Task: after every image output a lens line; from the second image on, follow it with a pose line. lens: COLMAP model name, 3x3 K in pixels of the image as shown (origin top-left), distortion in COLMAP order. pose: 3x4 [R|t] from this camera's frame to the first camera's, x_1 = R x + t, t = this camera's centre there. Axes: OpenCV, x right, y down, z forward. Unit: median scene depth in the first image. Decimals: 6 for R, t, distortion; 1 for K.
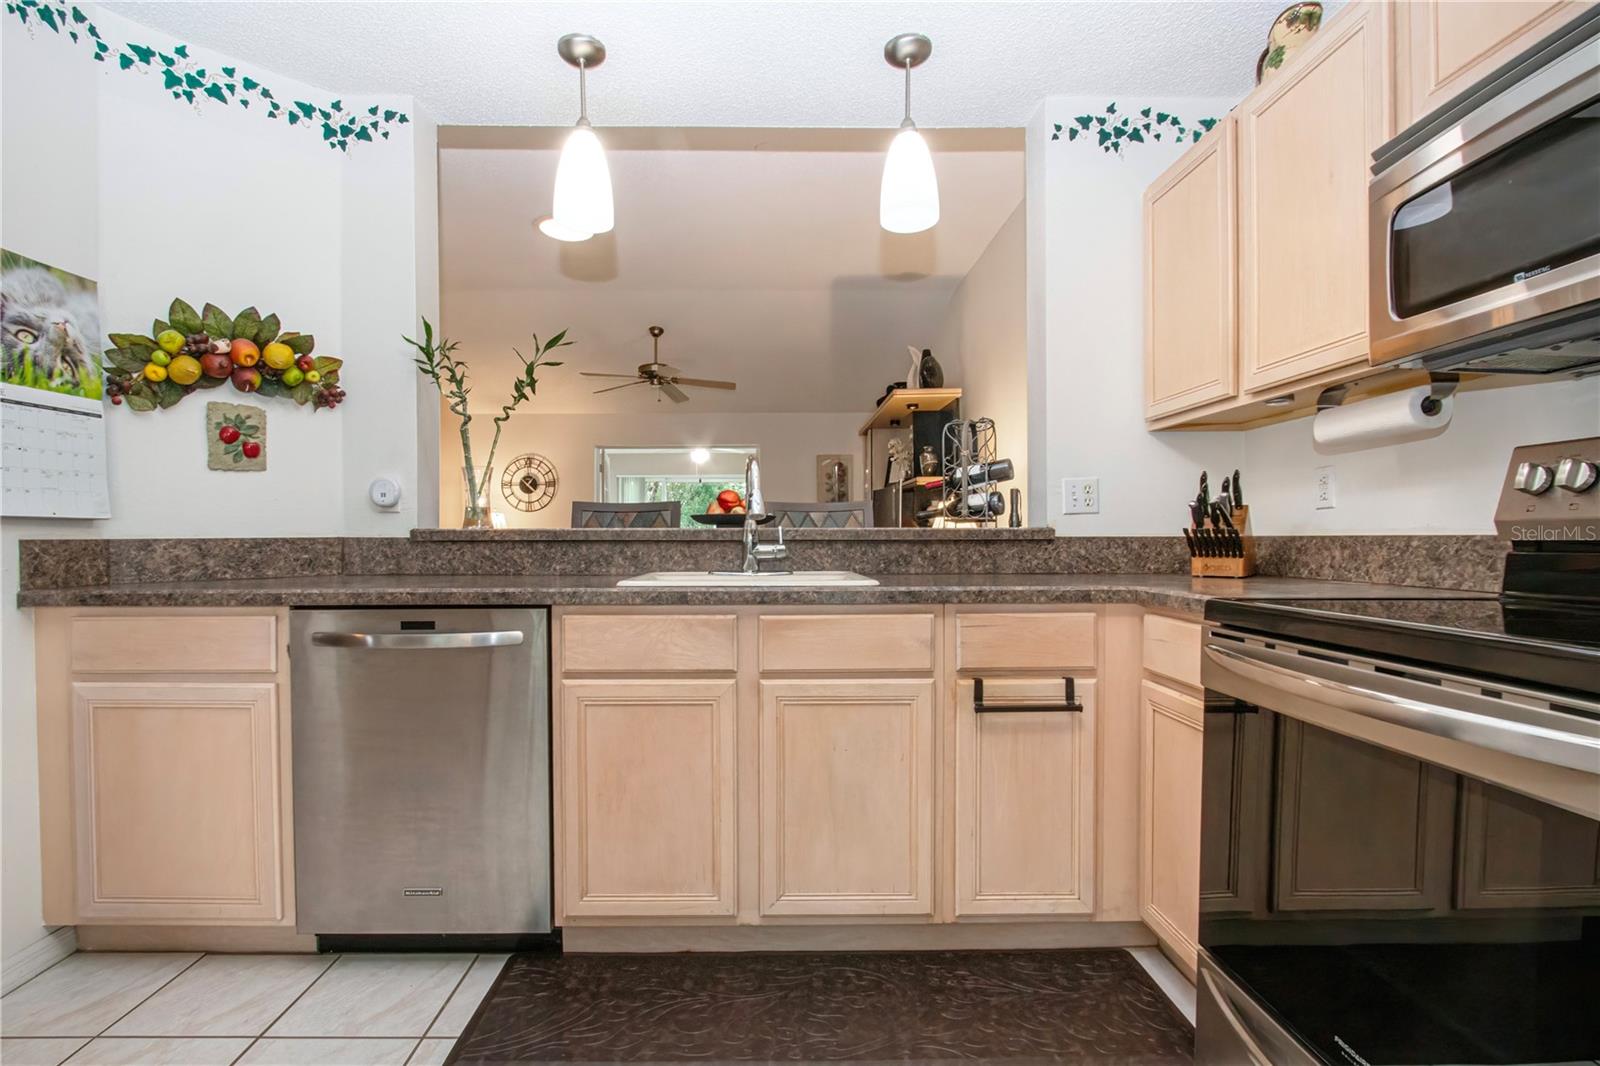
lens RADIAL K [[776.0, 0, 790.5], [0, 776.0, 533.5], [0, 0, 1]] dist [-0.025508, 0.000389]
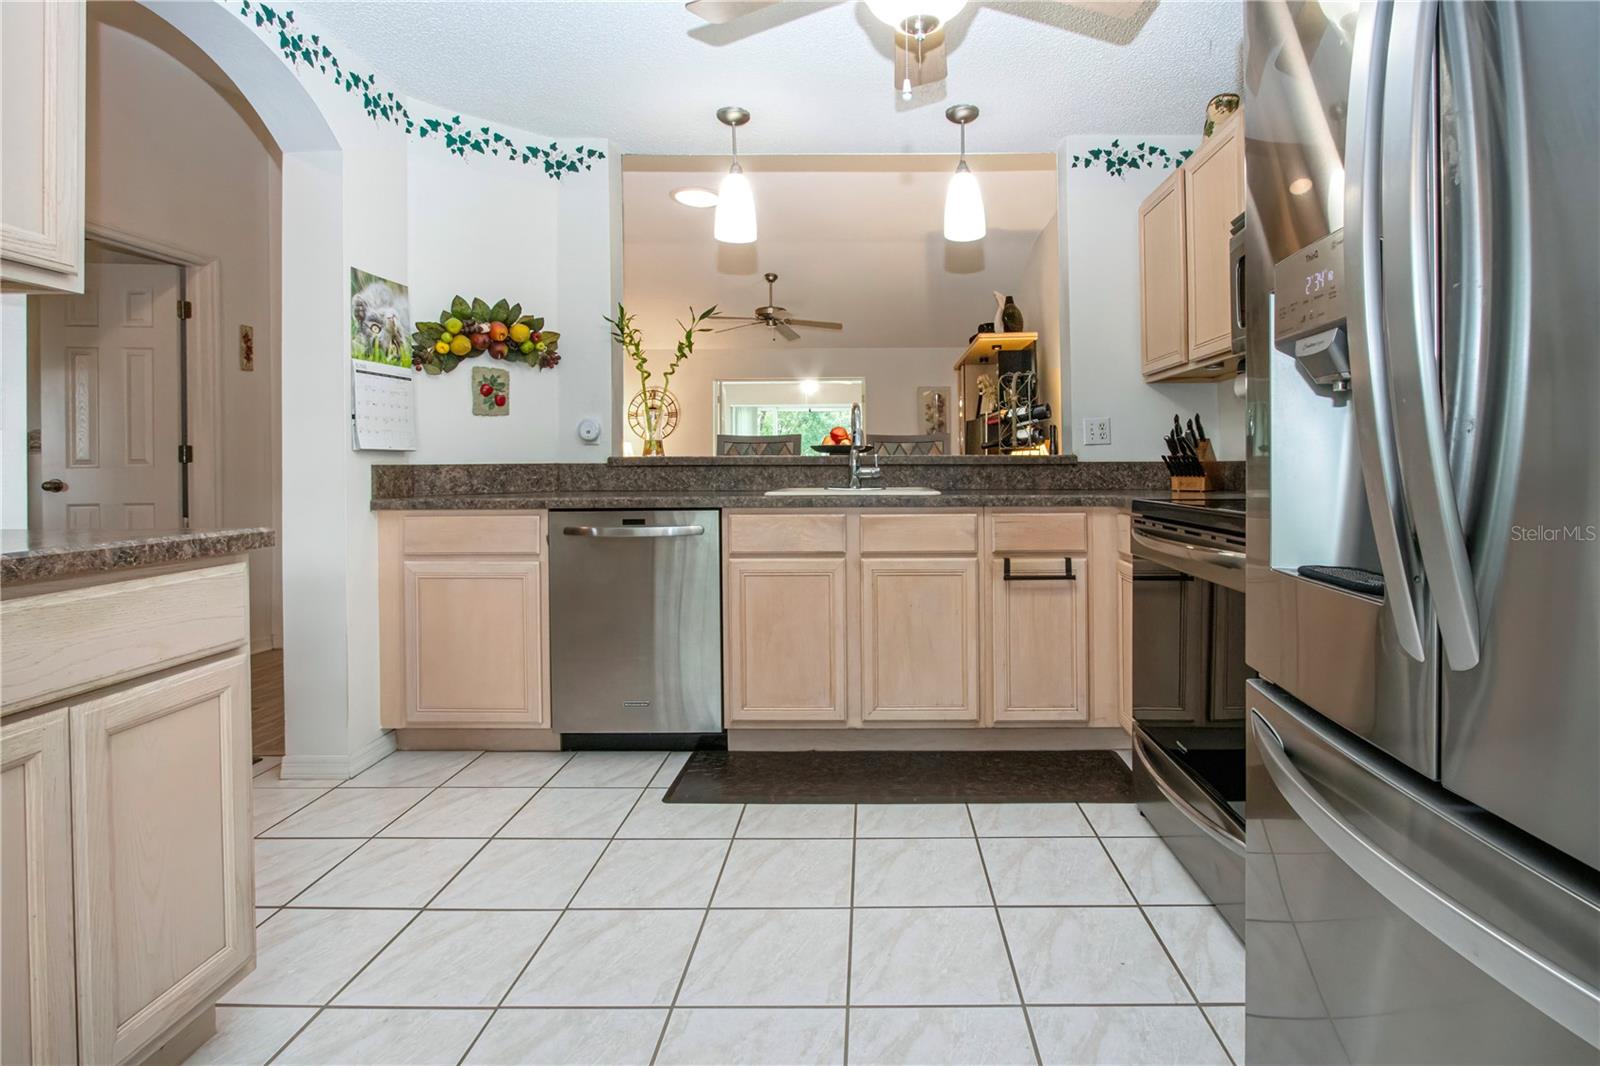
lens RADIAL K [[758.2, 0, 871.5], [0, 758.2, 598.1], [0, 0, 1]] dist [-0.011647, 0.000508]
pose [[0.999440, 0.004516, -0.033154, 0.029137], [0.001465, 0.983994, 0.178193, 0.002730], [0.033428, -0.178142, 0.983437, -0.442233]]
